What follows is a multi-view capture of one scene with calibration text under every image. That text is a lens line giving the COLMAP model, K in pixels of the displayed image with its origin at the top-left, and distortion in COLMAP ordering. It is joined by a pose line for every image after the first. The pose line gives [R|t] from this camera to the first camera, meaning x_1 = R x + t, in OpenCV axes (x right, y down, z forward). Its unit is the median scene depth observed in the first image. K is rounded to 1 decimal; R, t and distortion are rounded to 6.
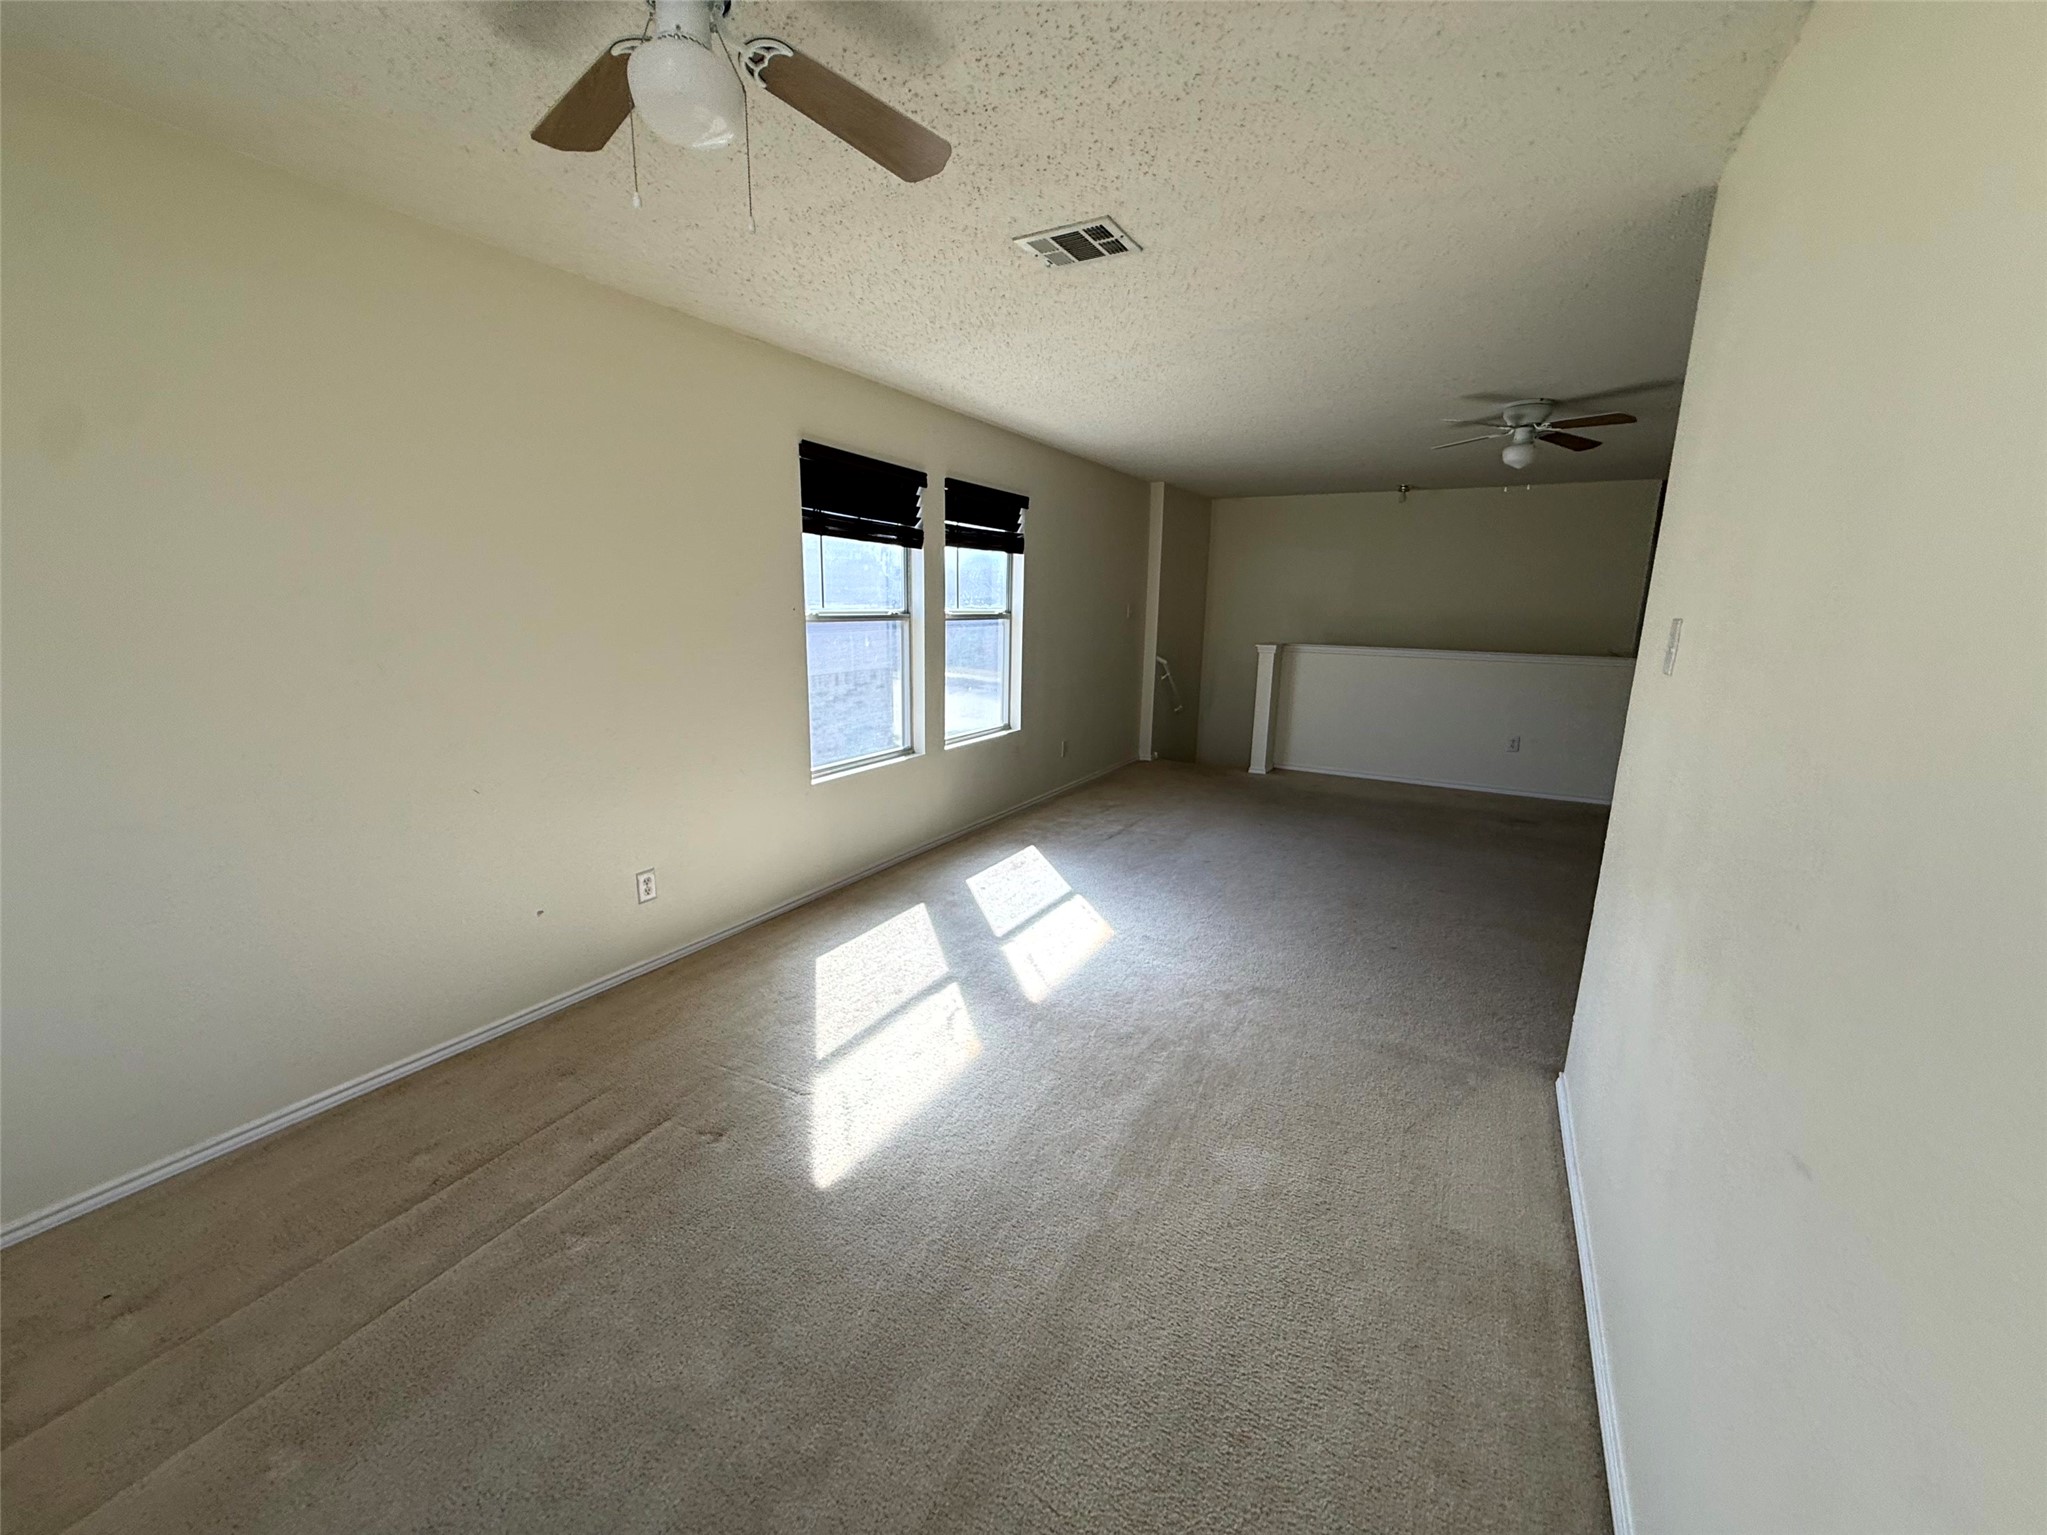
lens RADIAL K [[814.5, 0, 1019.7], [0, 814.5, 775.1], [0, 0, 1]] dist [0.000994, 0.000177]
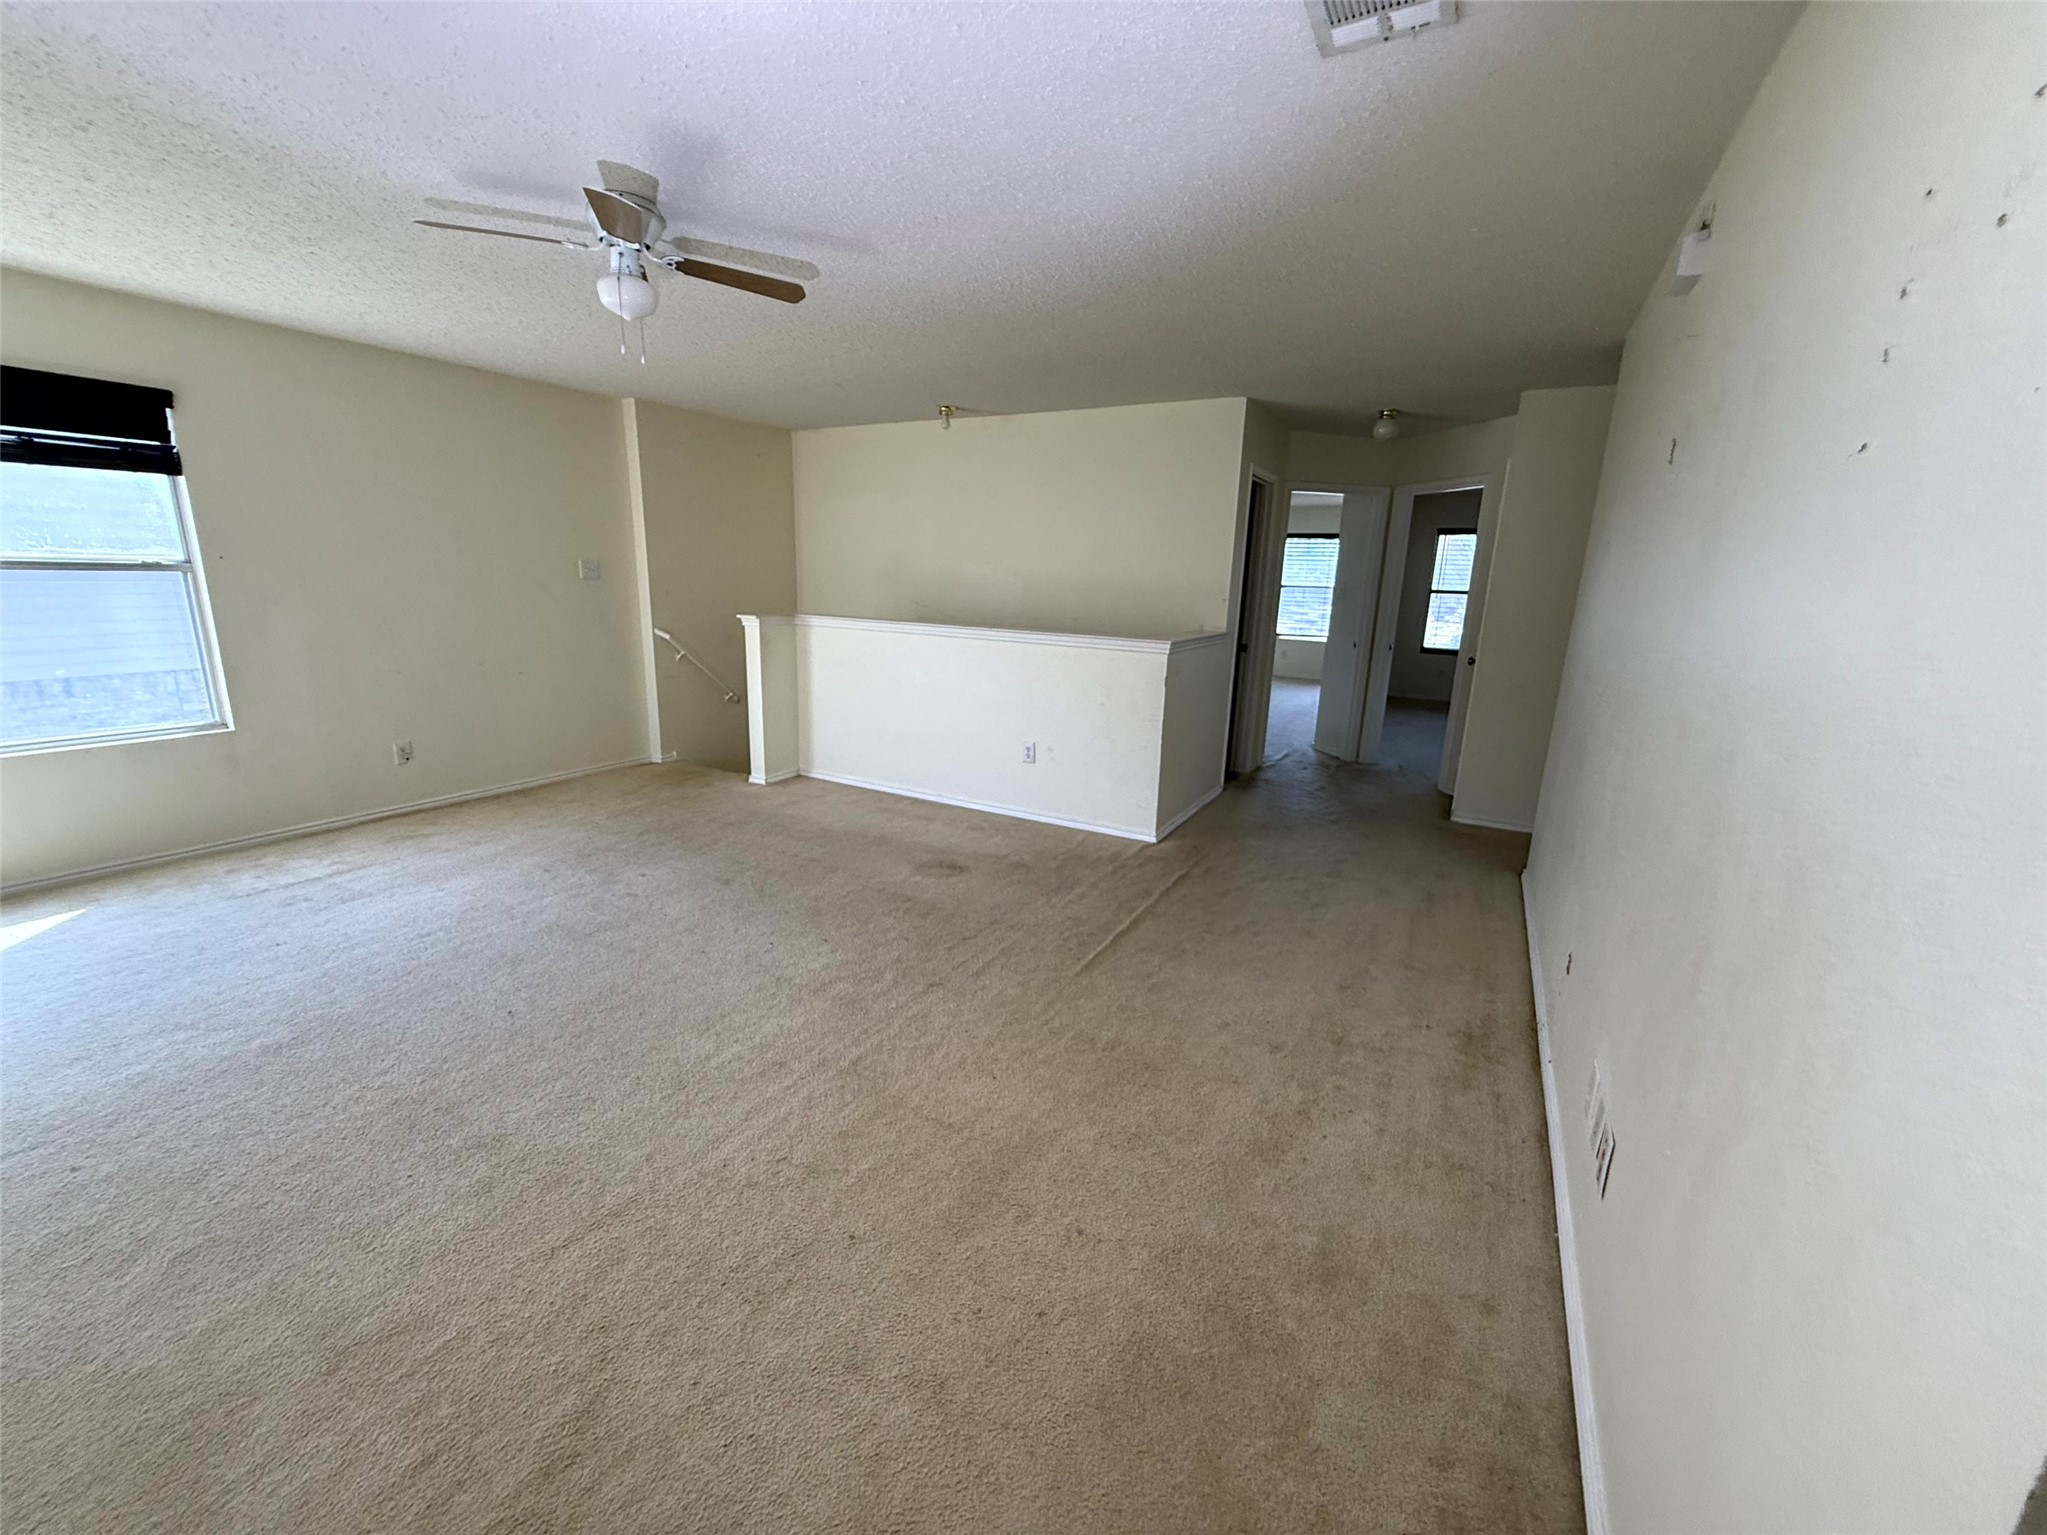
lens RADIAL K [[814.5, 0, 1027.0], [0, 814.5, 763.7], [0, 0, 1]] dist [0.000994, 0.000177]
pose [[0.999810, 0.014023, 0.013556, 0.678241], [-0.014363, 0.999576, 0.025310, -0.054268], [-0.013195, -0.025500, 0.999588, 0.283010]]
